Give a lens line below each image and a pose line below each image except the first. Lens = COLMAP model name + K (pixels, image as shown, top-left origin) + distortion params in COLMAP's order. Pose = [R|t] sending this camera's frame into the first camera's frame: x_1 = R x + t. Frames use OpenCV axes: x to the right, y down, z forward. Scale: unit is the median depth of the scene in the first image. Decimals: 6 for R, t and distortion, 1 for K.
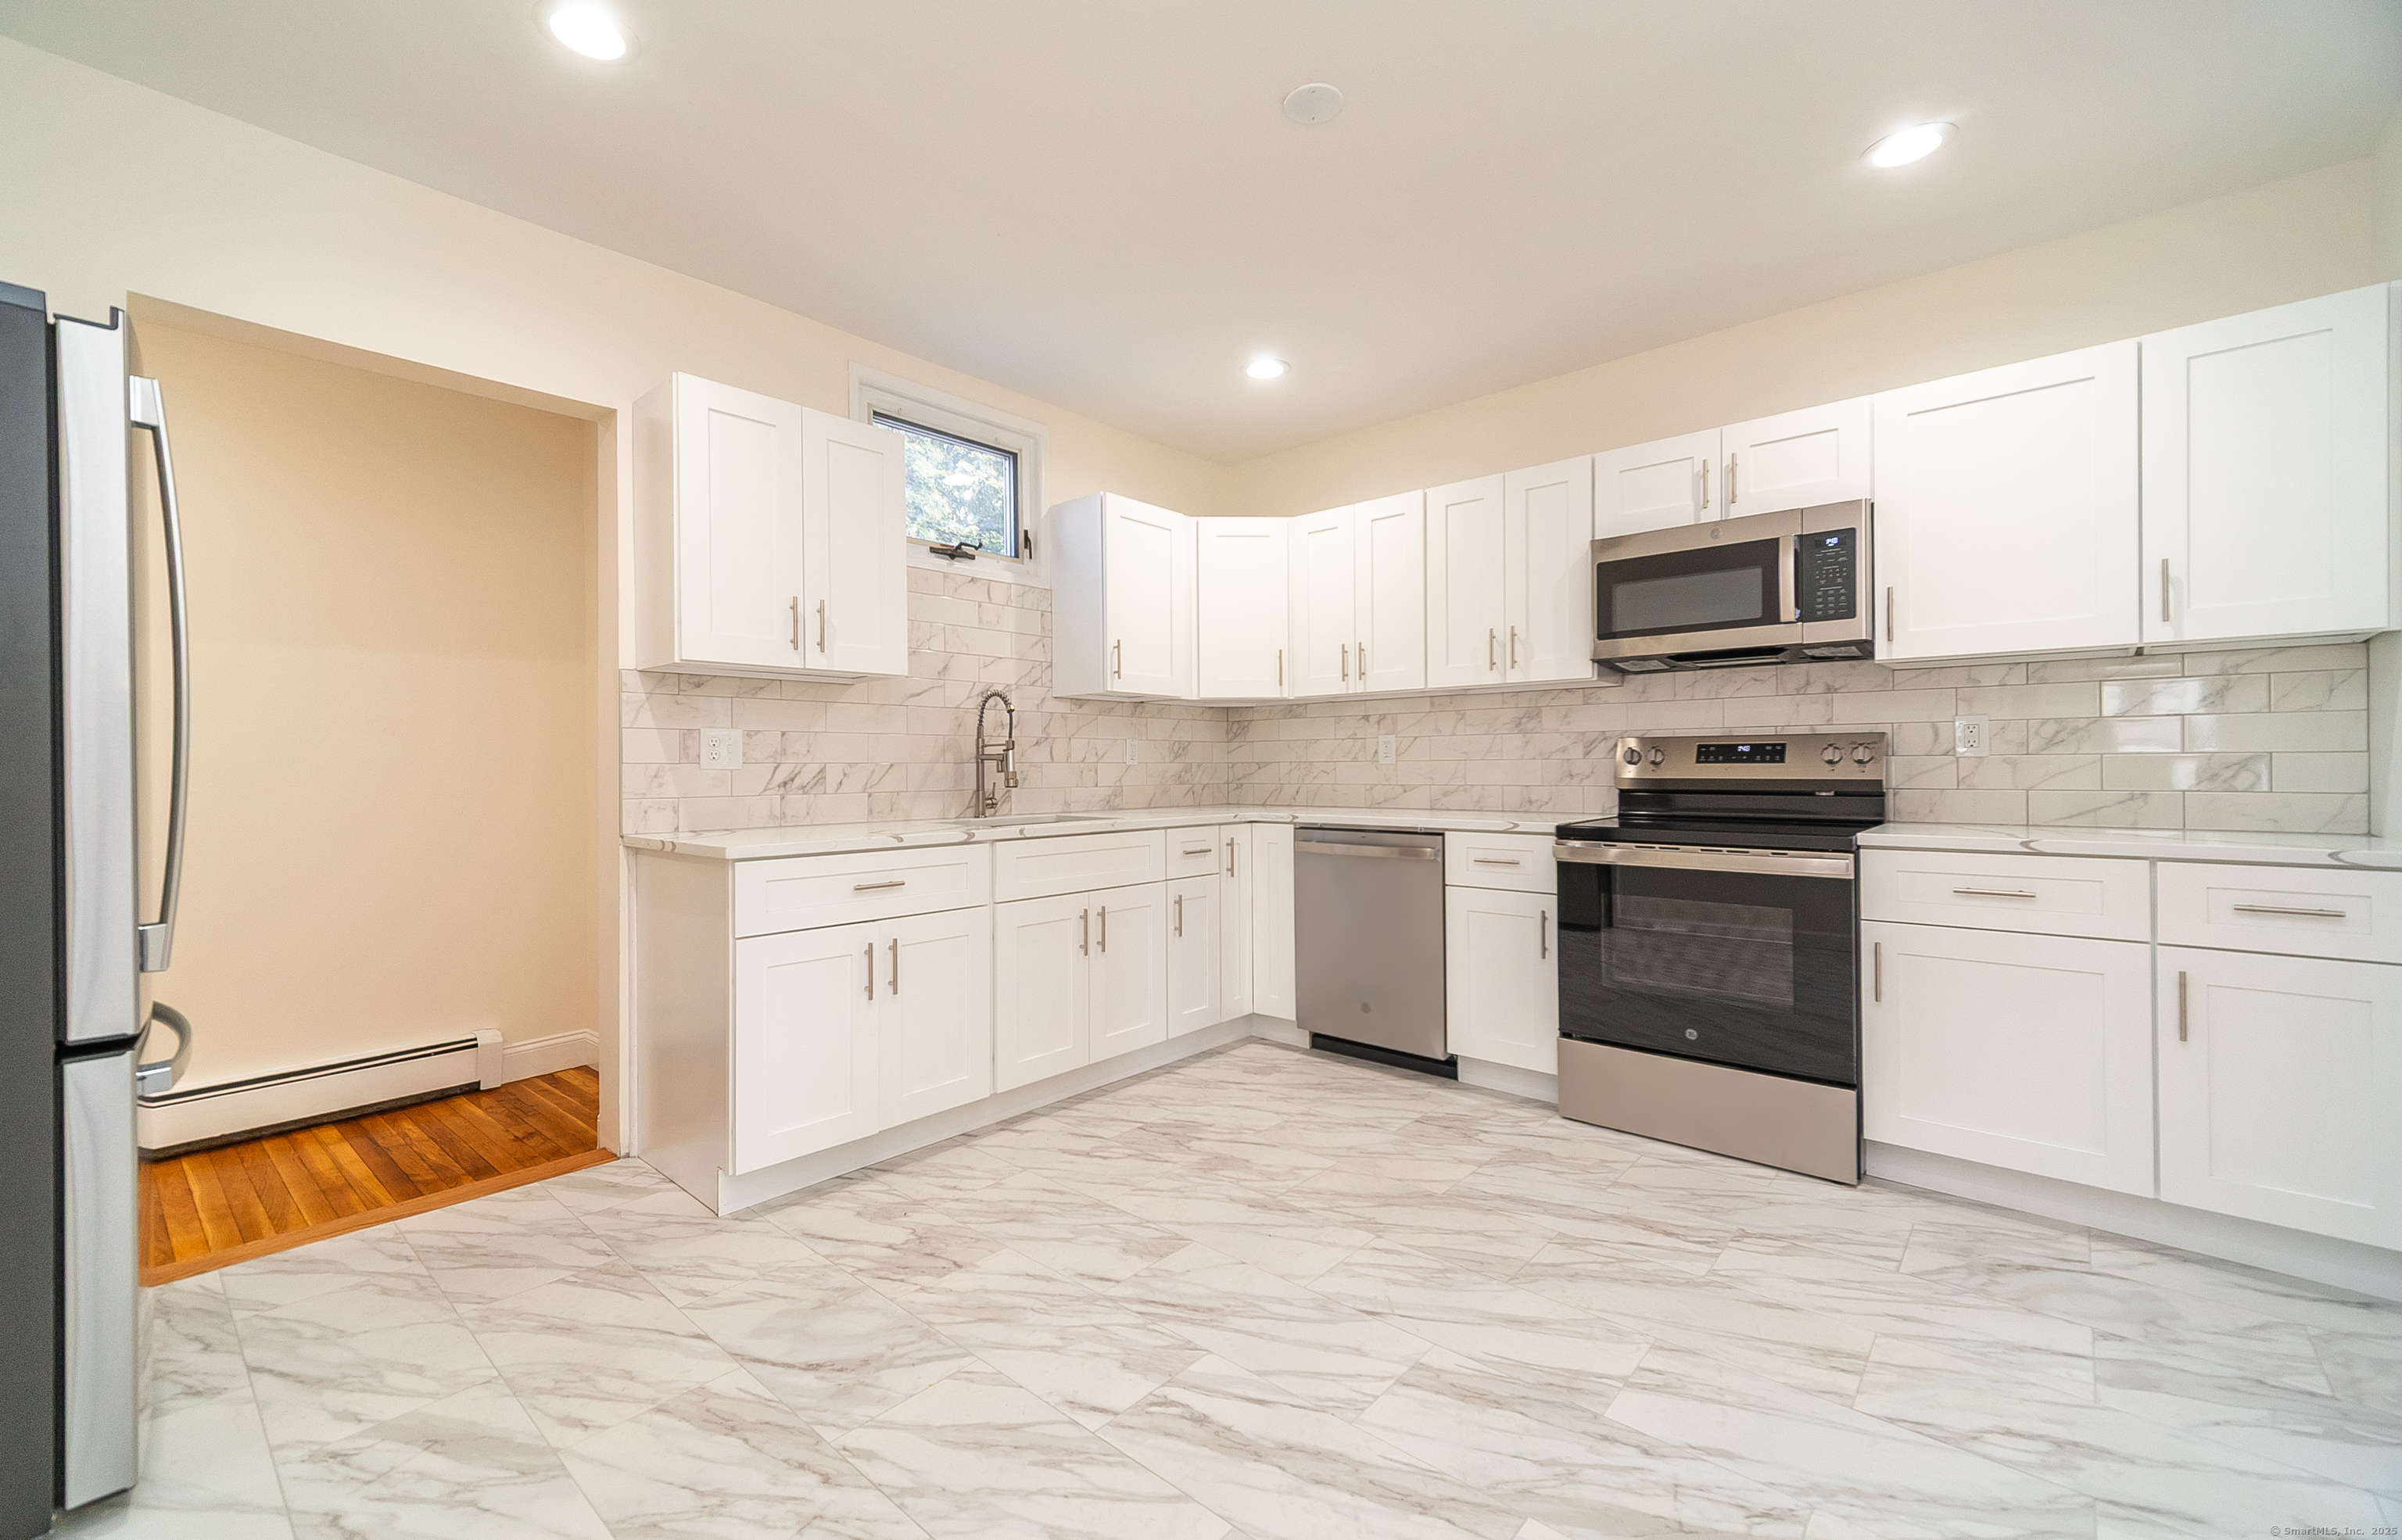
lens RADIAL K [[951.2, 0, 1196.5], [0, 951.2, 765.4], [0, 0, 1]] dist [0.009773, -0.000170]
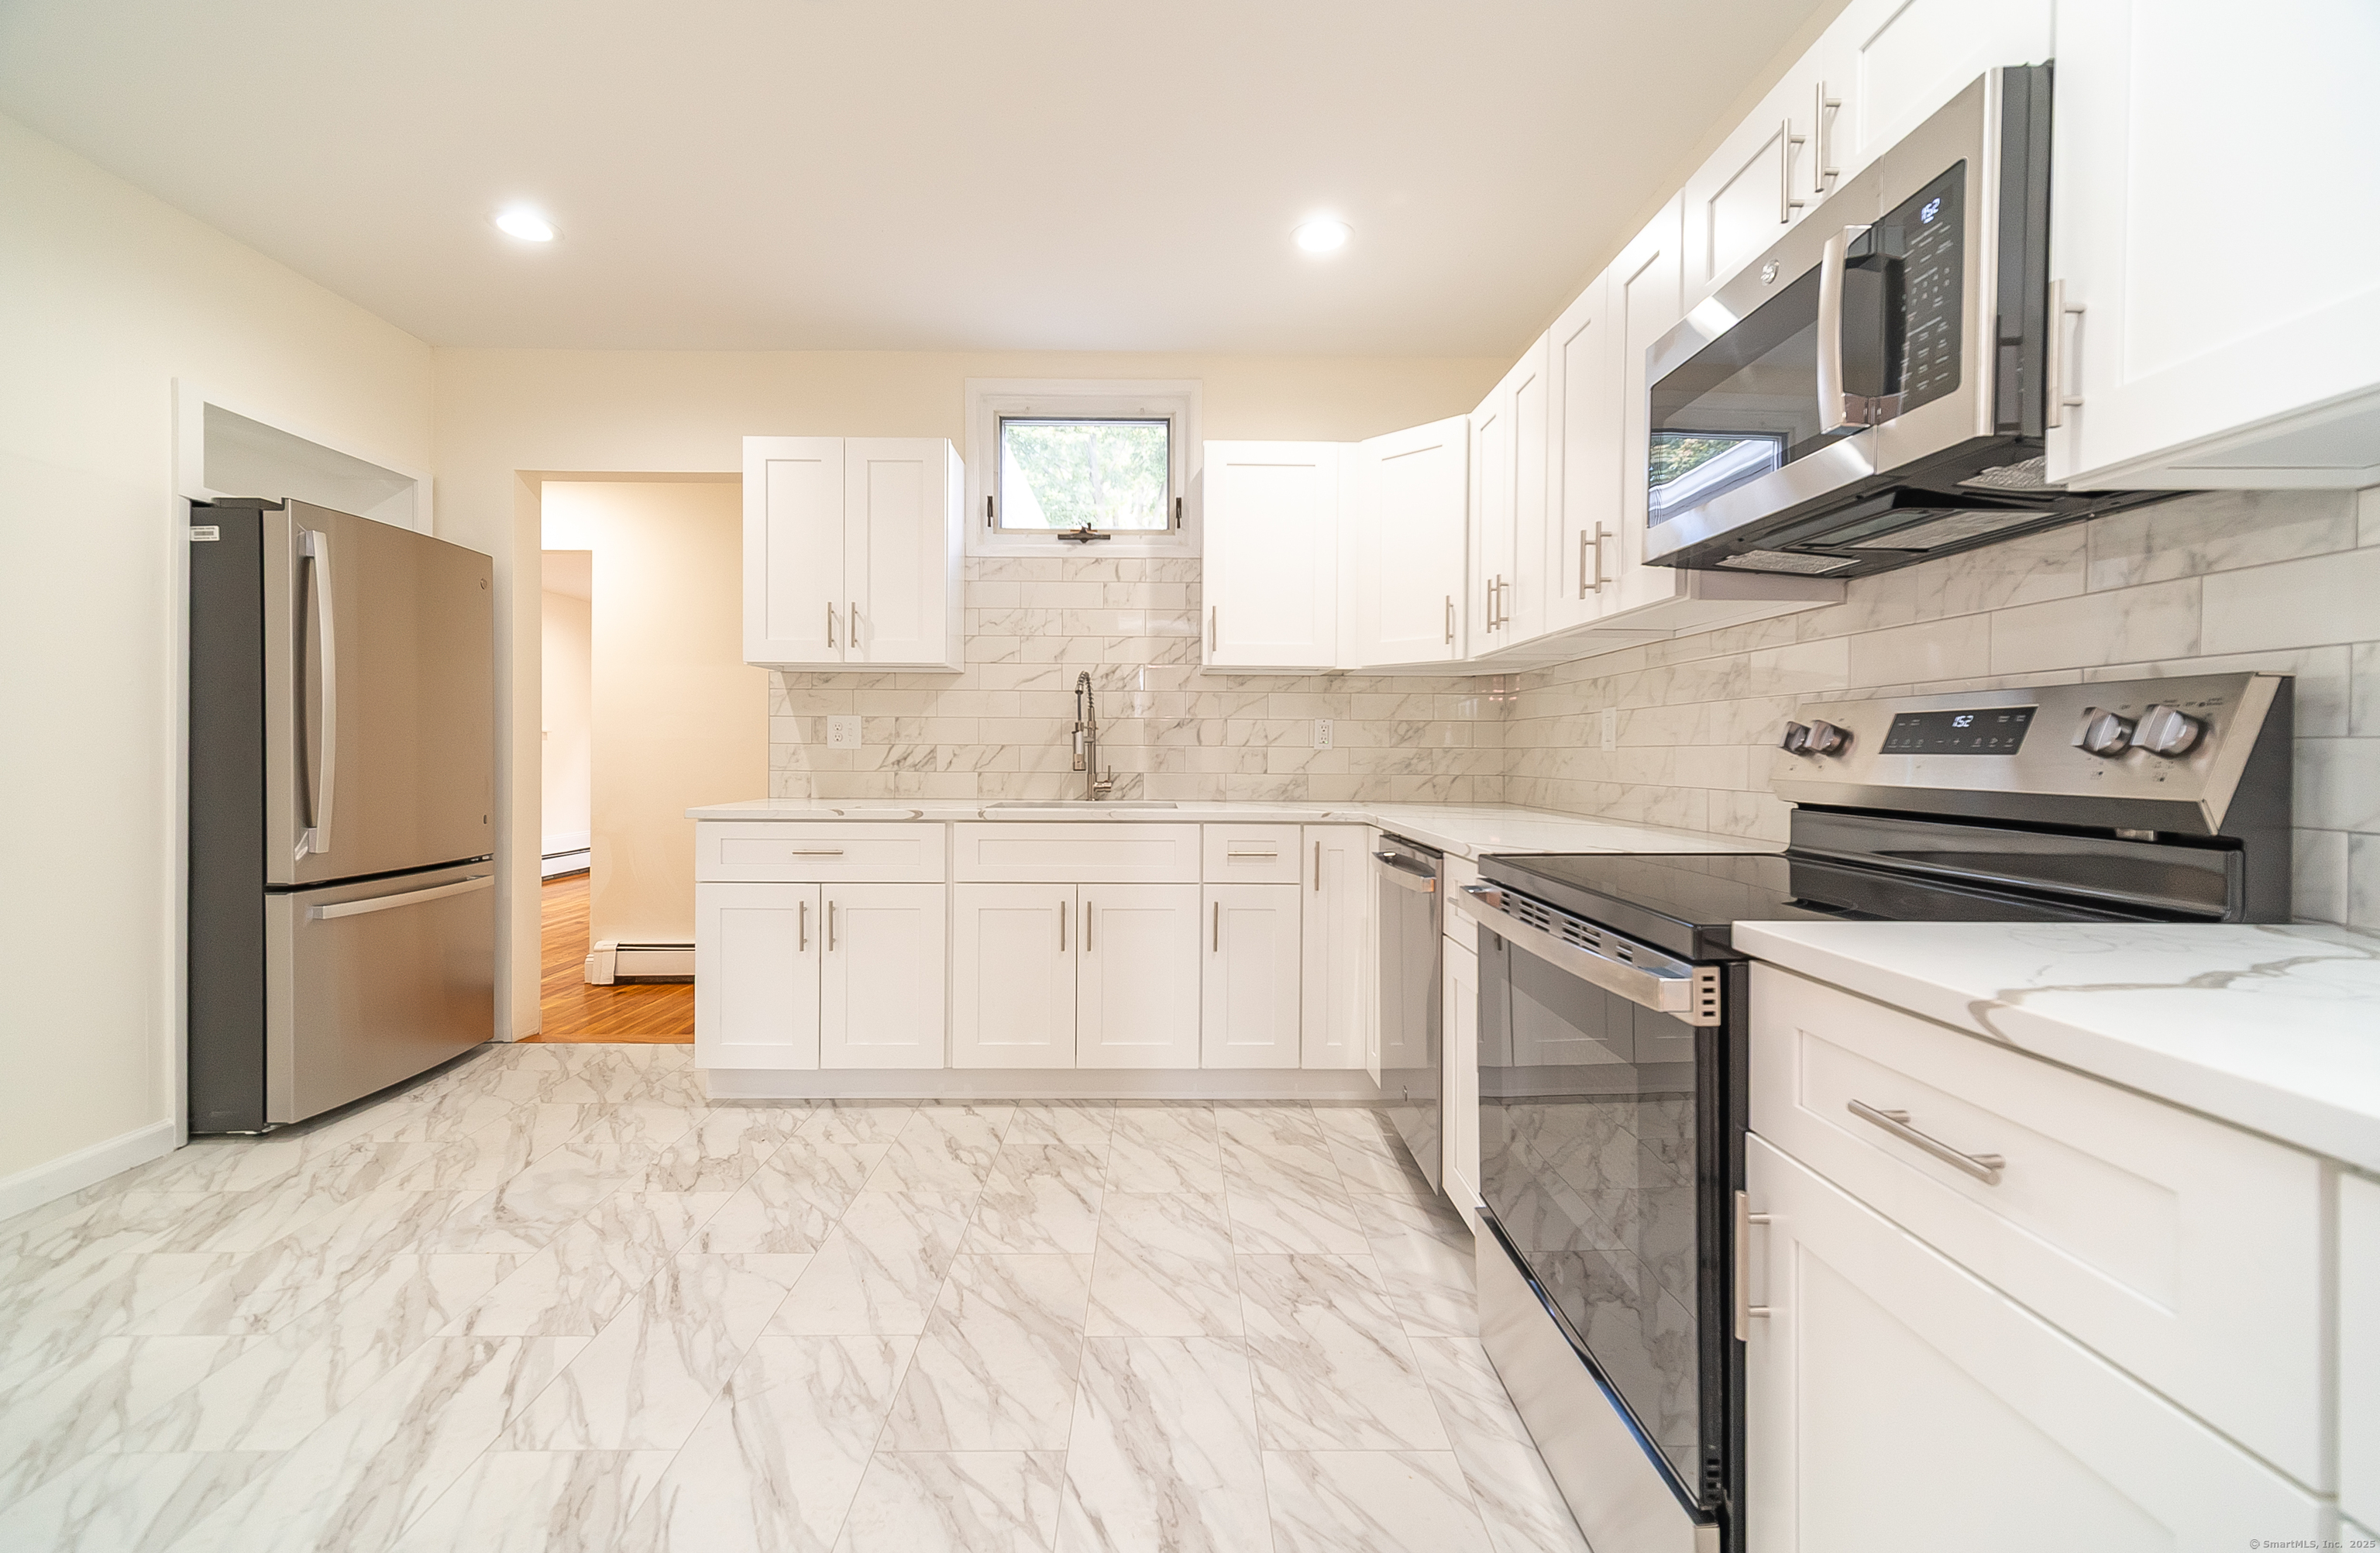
lens RADIAL K [[987.5, 0, 1192.0], [0, 987.5, 760.0], [0, 0, 1]] dist [0.012678, -0.001505]
pose [[0.685100, 0.016344, -0.728266, 0.727423], [-0.009417, 0.999863, 0.013580, -0.003023], [0.728389, -0.002446, 0.685160, 0.456776]]
